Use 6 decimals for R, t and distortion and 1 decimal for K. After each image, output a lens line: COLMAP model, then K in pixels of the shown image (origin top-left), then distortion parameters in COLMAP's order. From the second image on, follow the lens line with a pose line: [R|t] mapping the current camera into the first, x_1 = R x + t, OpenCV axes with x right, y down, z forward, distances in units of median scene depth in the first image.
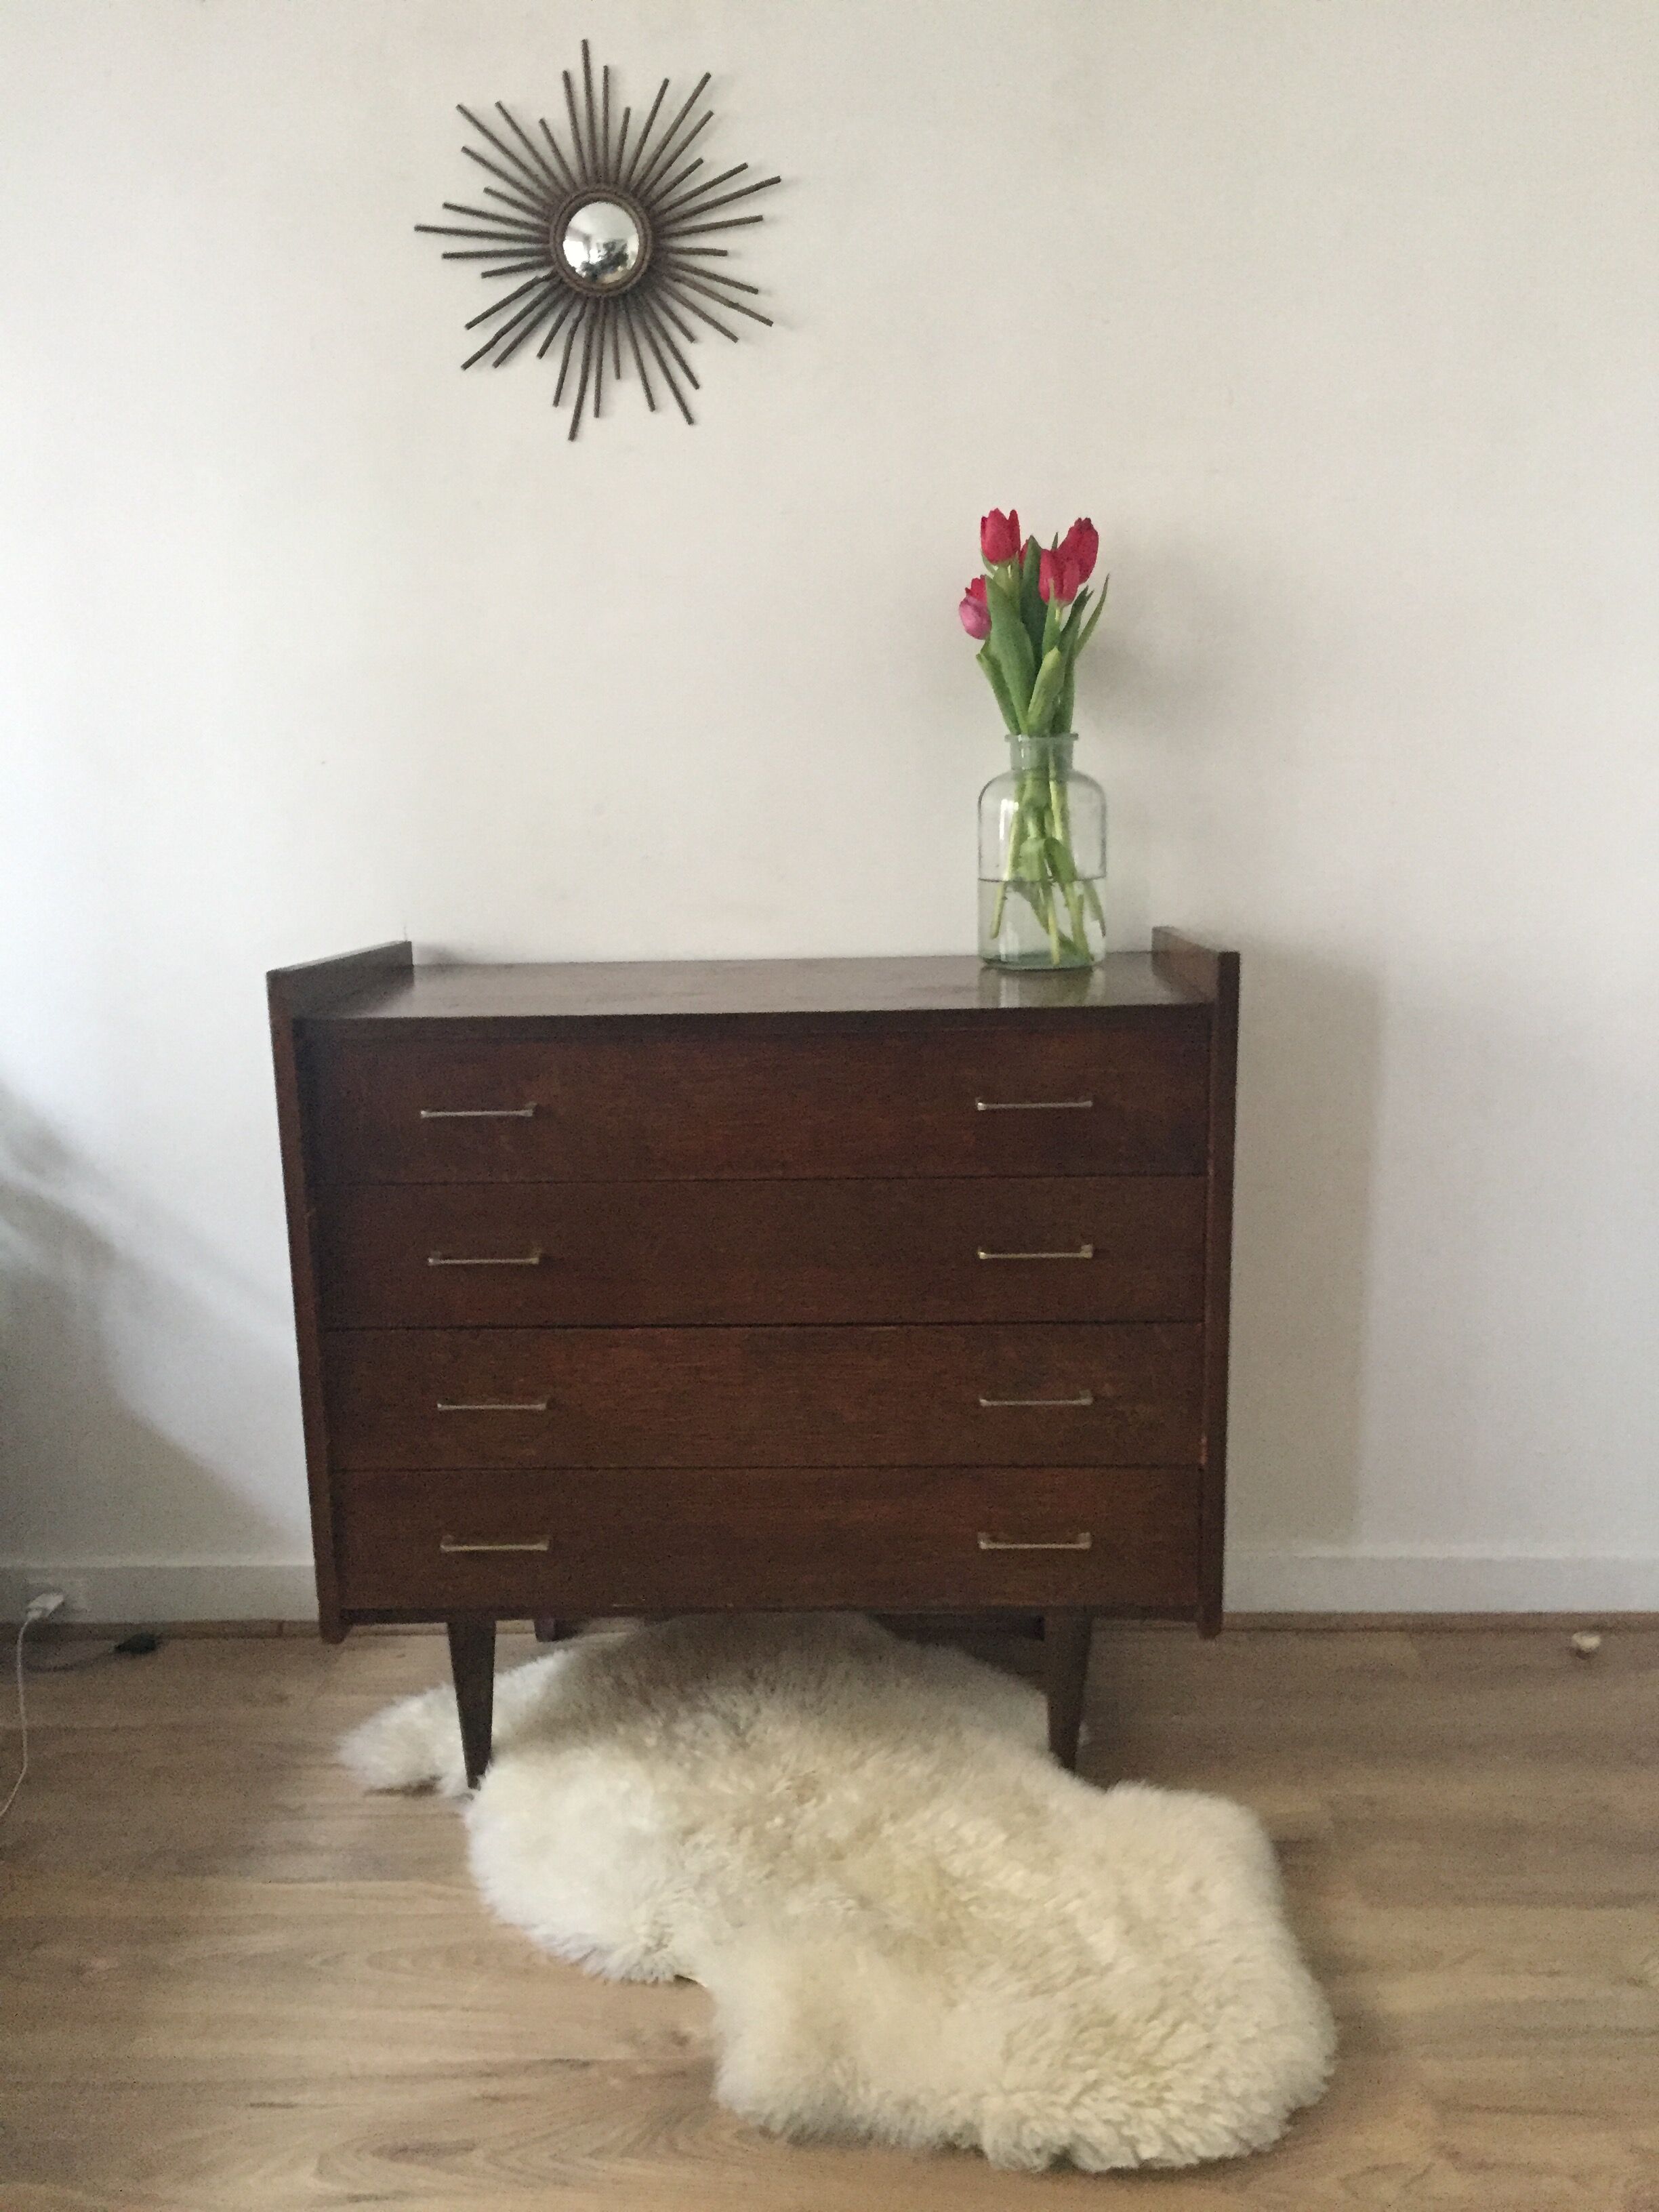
lens RADIAL K [[1893.8, 0, 833.5], [0, 1893.8, 1108.2], [0, 0, 1]] dist [0.100925, -0.142095]
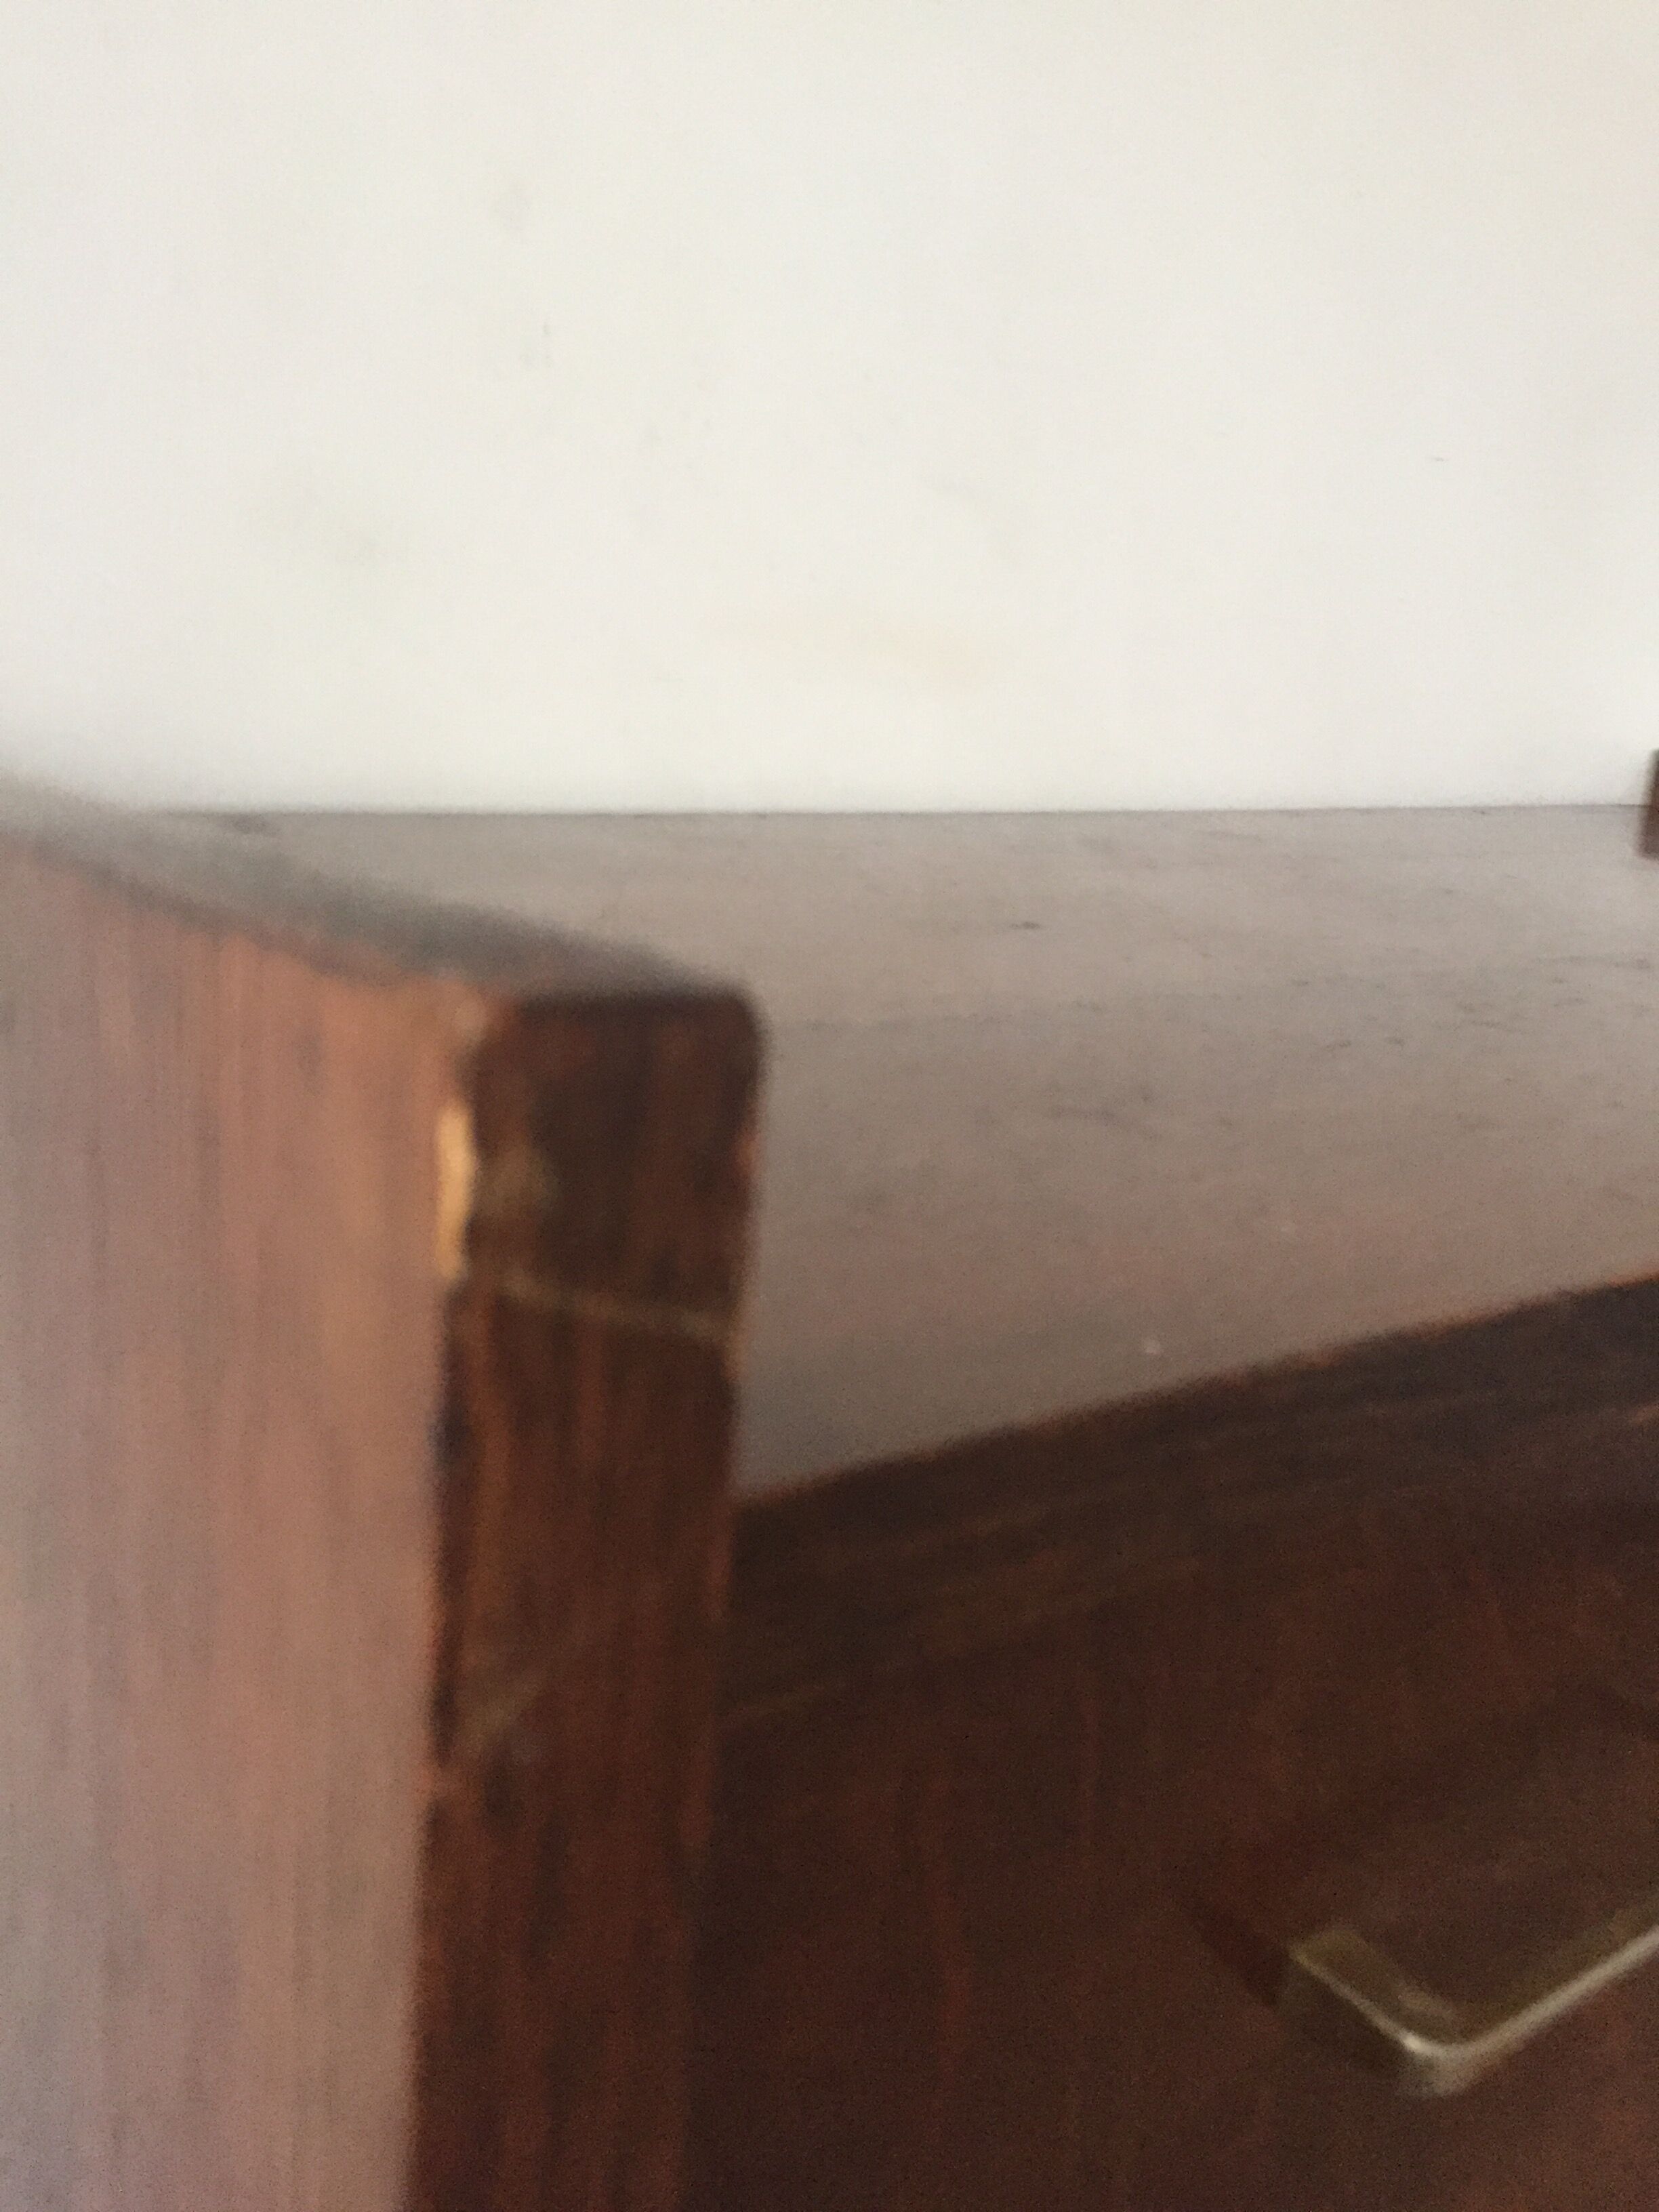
lens RADIAL K [[1893.8, 0, 833.5], [0, 1893.8, 1108.2], [0, 0, 1]] dist [0.100925, -0.142095]
pose [[0.775851, -0.075674, 0.626361, -0.288694], [0.024735, 0.995666, 0.089653, -0.064112], [-0.630431, -0.054065, 0.774361, 0.840430]]
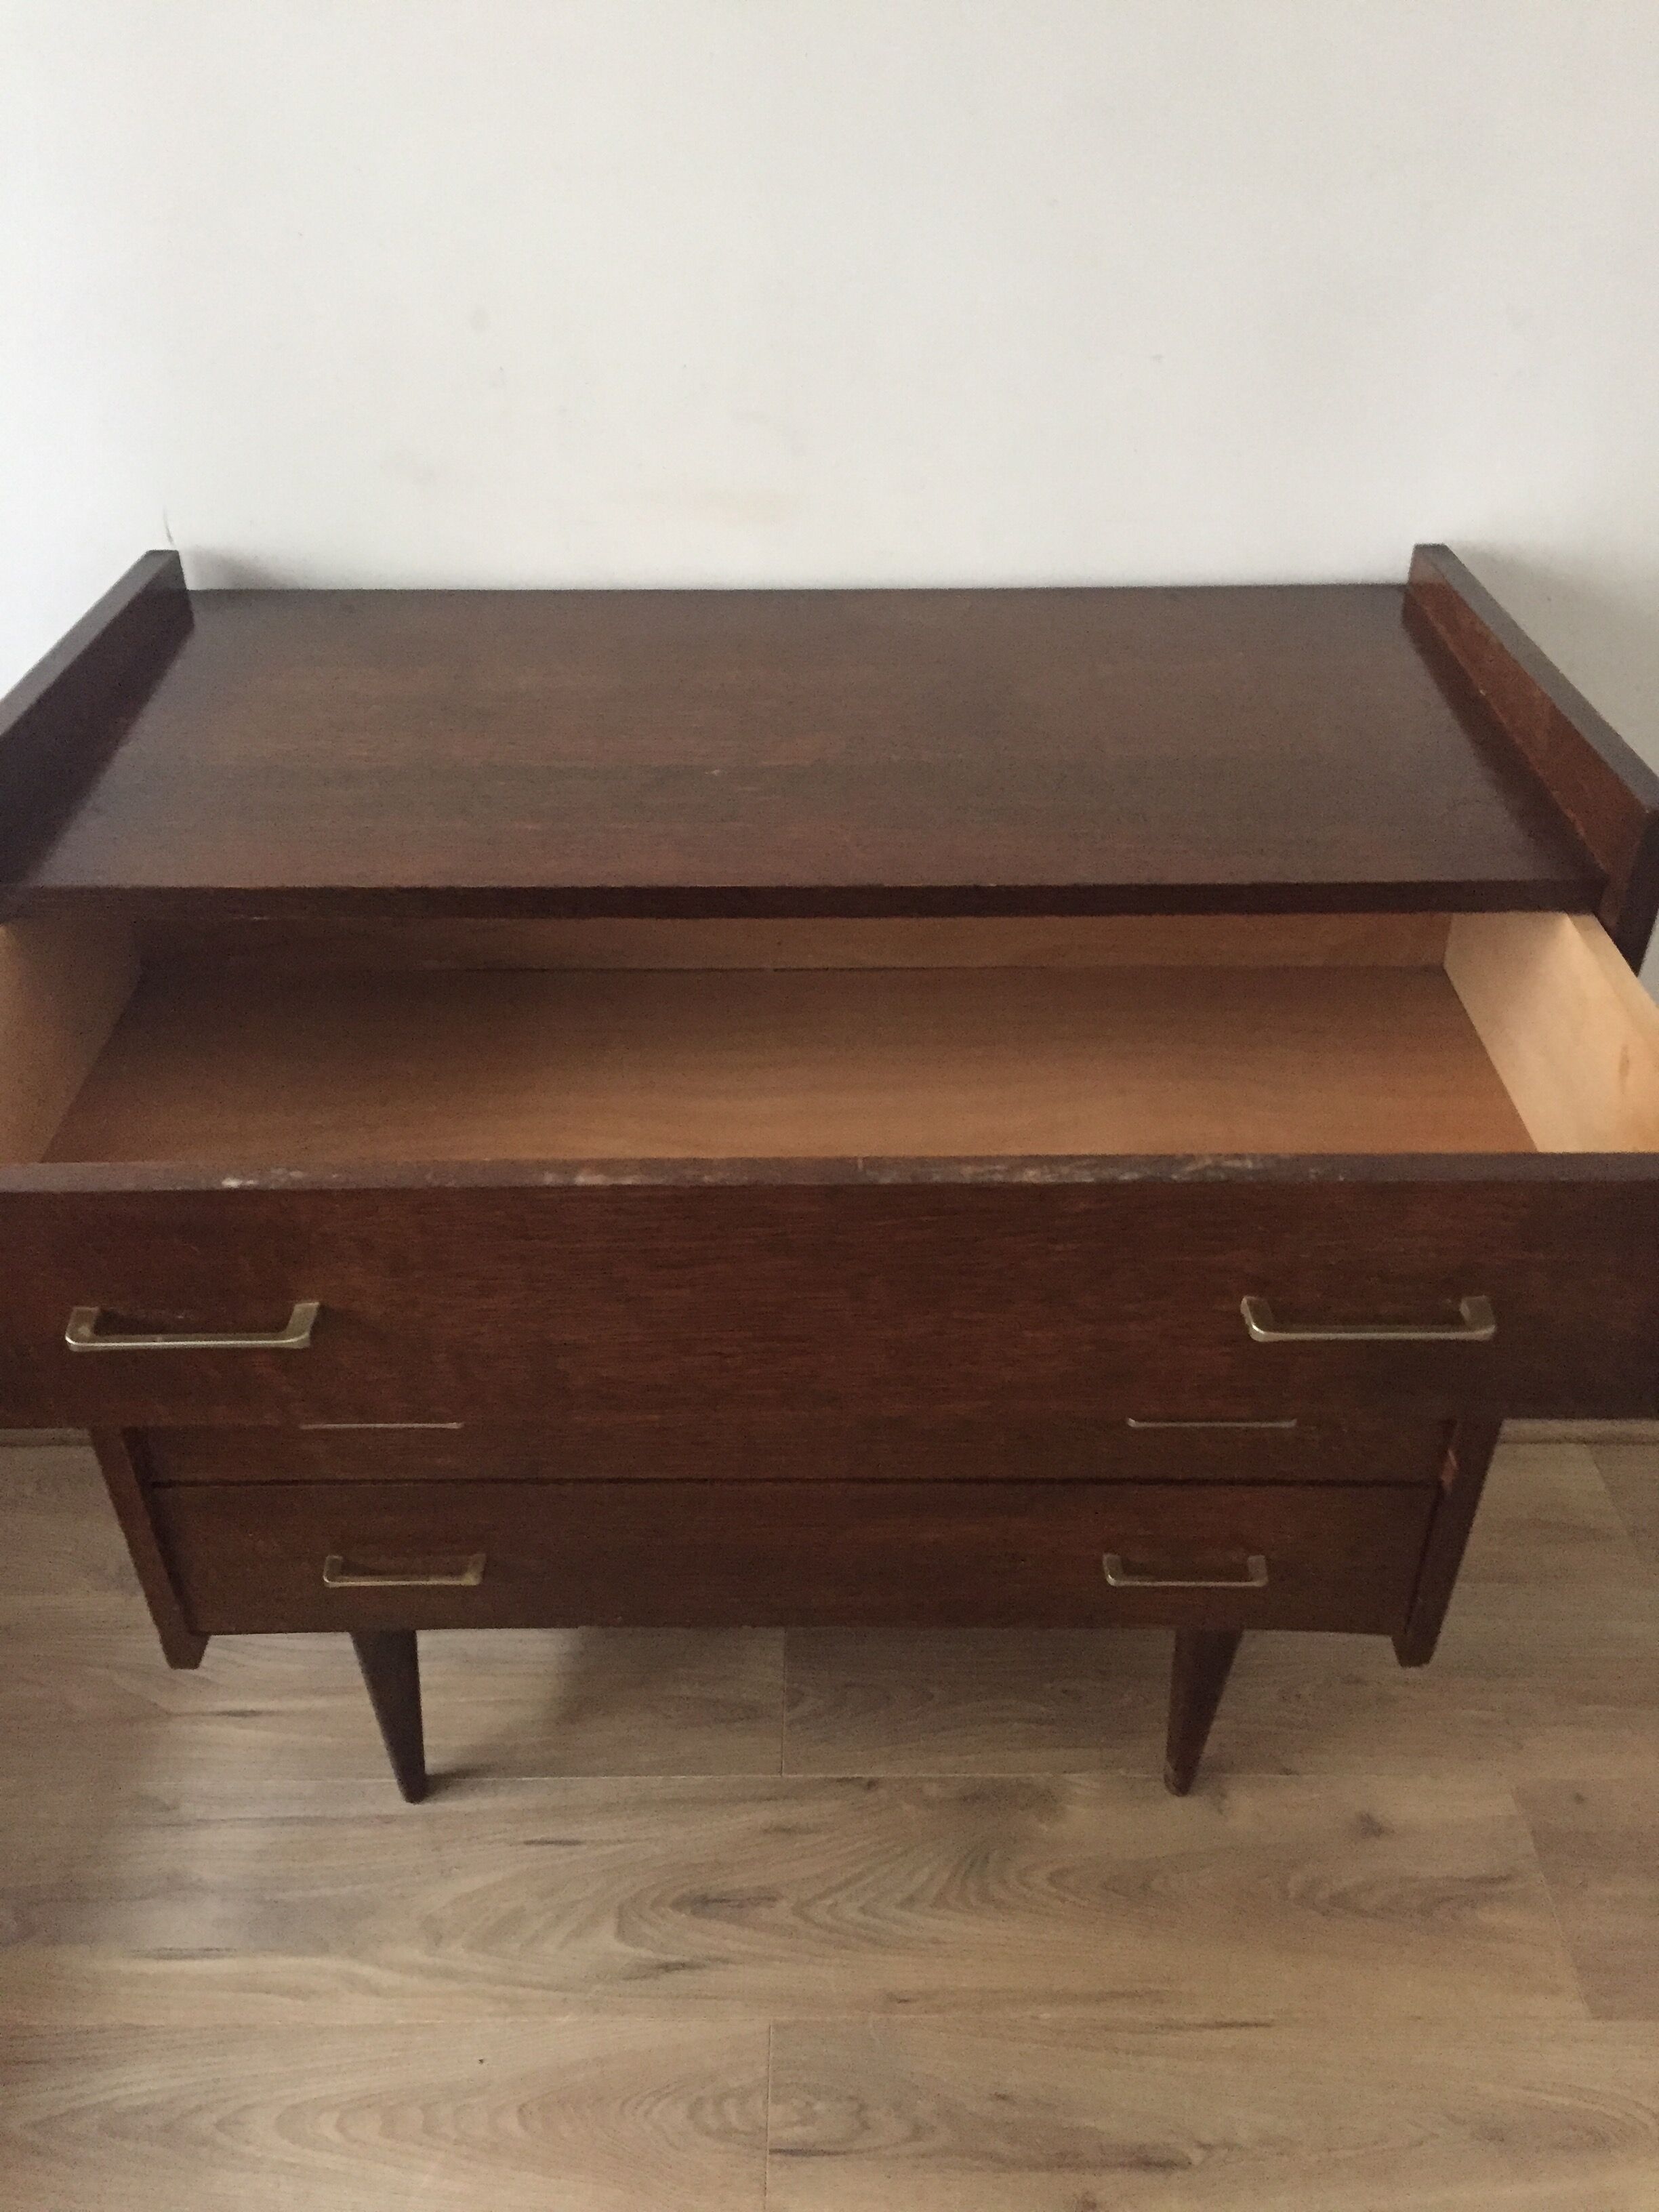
lens RADIAL K [[1893.8, 0, 833.5], [0, 1893.8, 1108.2], [0, 0, 1]] dist [0.100925, -0.142095]
pose [[0.999274, -0.006592, 0.037524, -0.044558], [-0.009506, 0.910629, 0.413115, -0.198870], [-0.036894, -0.413172, 0.909905, 0.411966]]
